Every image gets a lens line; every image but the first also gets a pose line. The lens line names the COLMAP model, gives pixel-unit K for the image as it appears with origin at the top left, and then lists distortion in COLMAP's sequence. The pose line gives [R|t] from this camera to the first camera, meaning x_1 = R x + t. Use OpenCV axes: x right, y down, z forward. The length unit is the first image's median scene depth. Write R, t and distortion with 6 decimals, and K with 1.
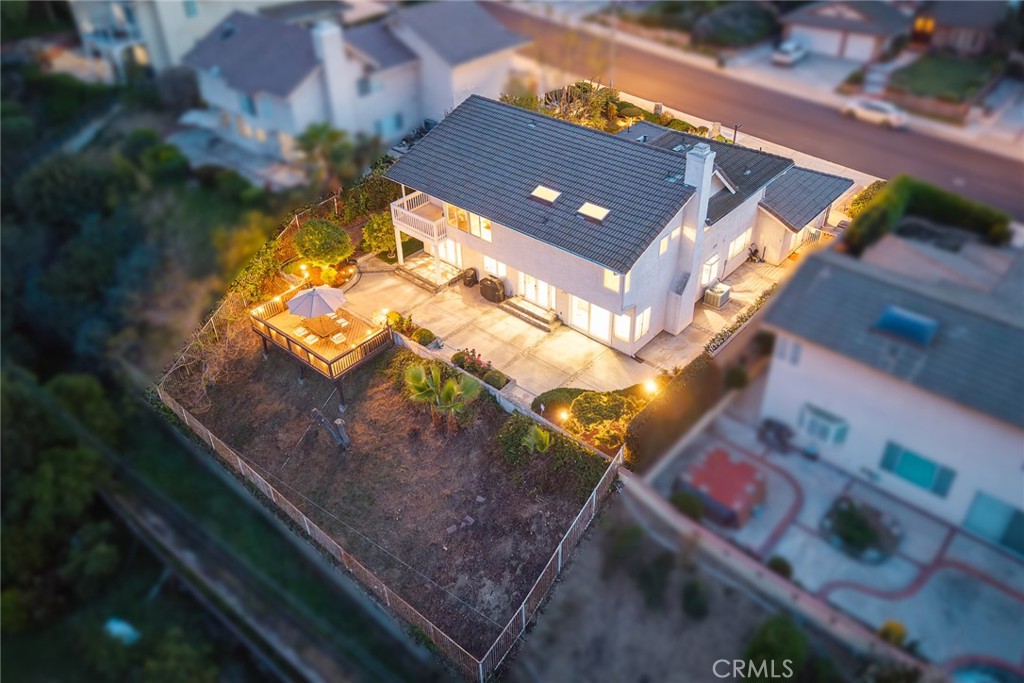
lens RADIAL K [[734.2, 0, 503.7], [0, 734.2, 311.9], [0, 0, 1]] dist [0.017657, -0.026929]
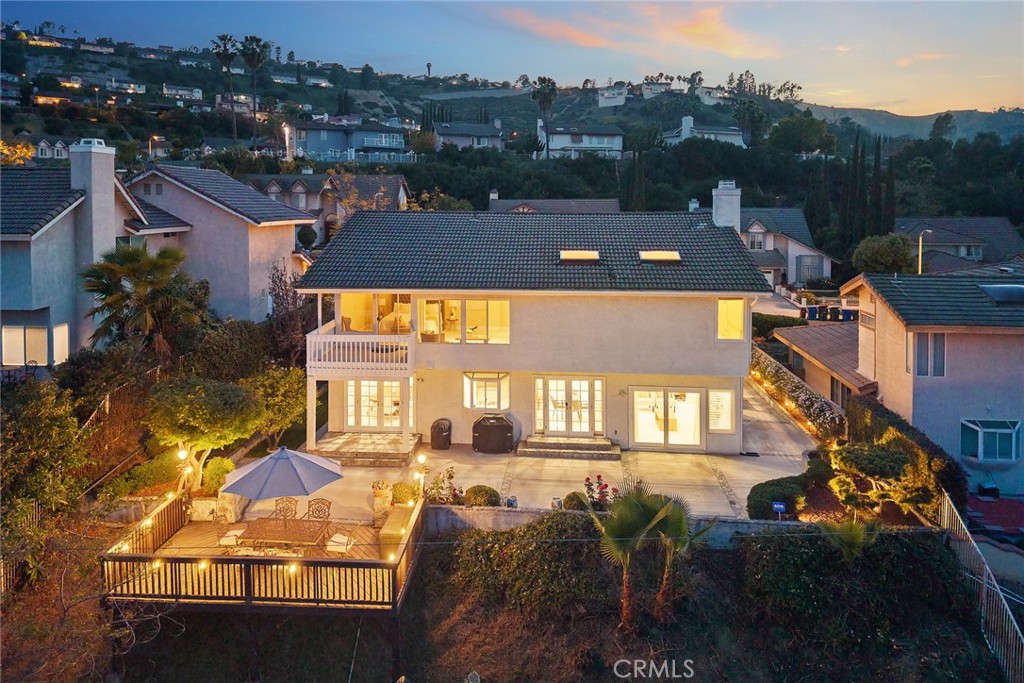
lens RADIAL K [[734.2, 0, 509.6], [0, 734.2, 229.0], [0, 0, 1]] dist [0.017657, -0.026929]
pose [[0.787272, 0.002365, 0.616601, -0.457128], [0.333191, 0.839794, -0.428637, 0.111635], [-0.518831, 0.542900, 0.660359, 0.522978]]
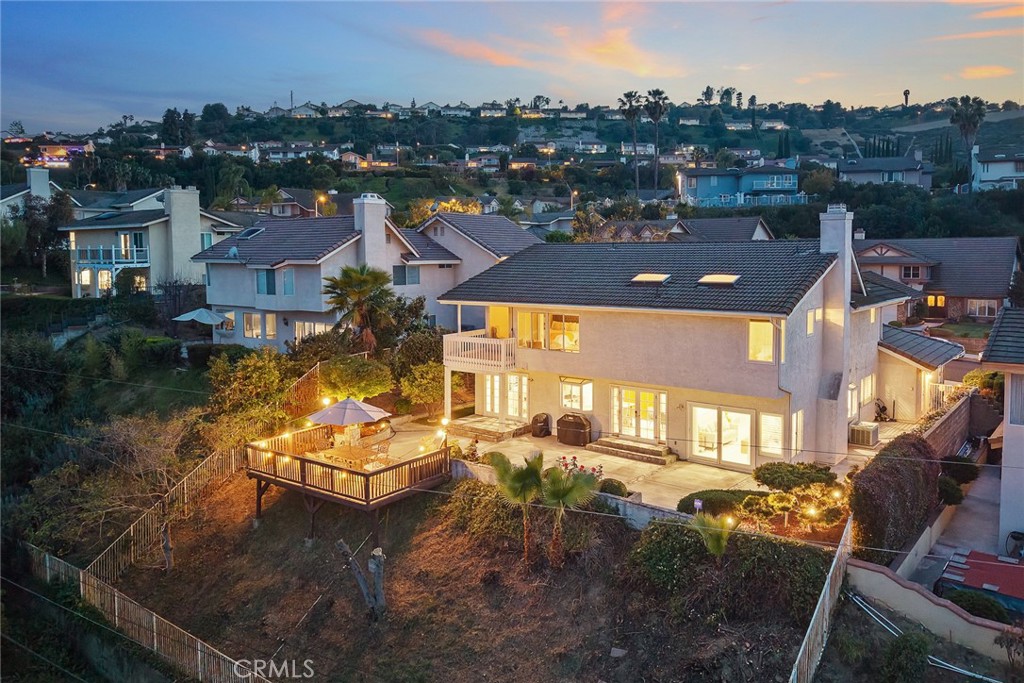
lens RADIAL K [[758.9, 0, 529.3], [0, 758.9, 316.6], [0, 0, 1]] dist [-0.002436, -0.006791]
pose [[0.997392, 0.011132, 0.071305, -0.134936], [0.025953, 0.866607, -0.498317, 0.289106], [-0.067341, 0.498868, 0.864058, 0.299225]]
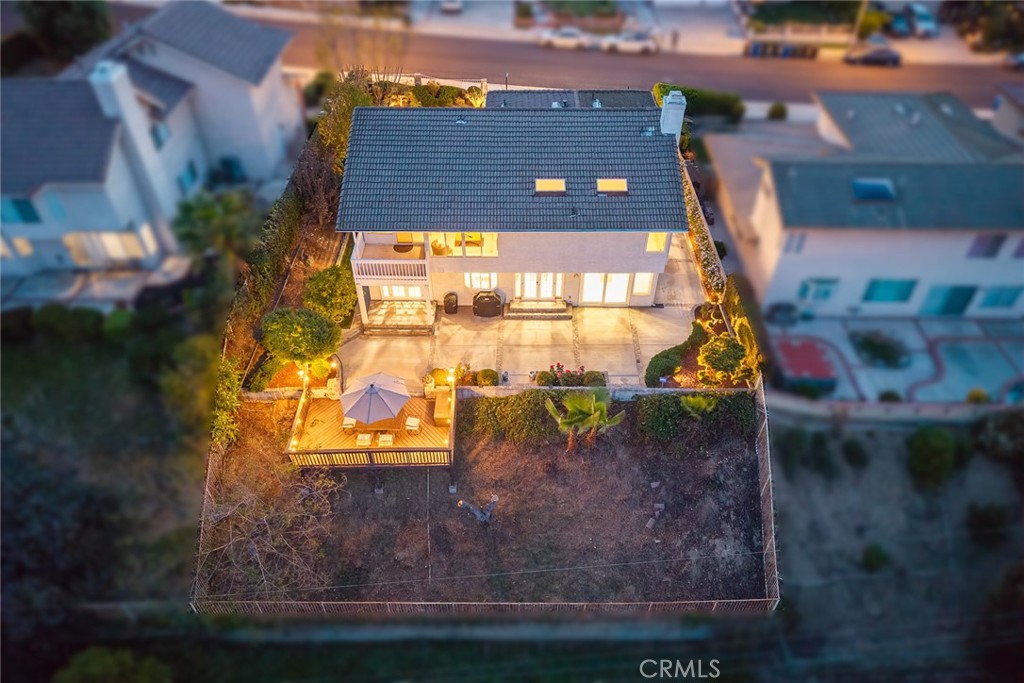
lens RADIAL K [[665.1, 0, 503.6], [0, 665.1, 380.8], [0, 0, 1]] dist [0.008984, -0.006285]
pose [[0.750681, -0.456537, 0.477549, -0.516918], [0.371432, 0.889417, 0.266412, -0.186532], [-0.546367, -0.022613, 0.837241, 0.293449]]
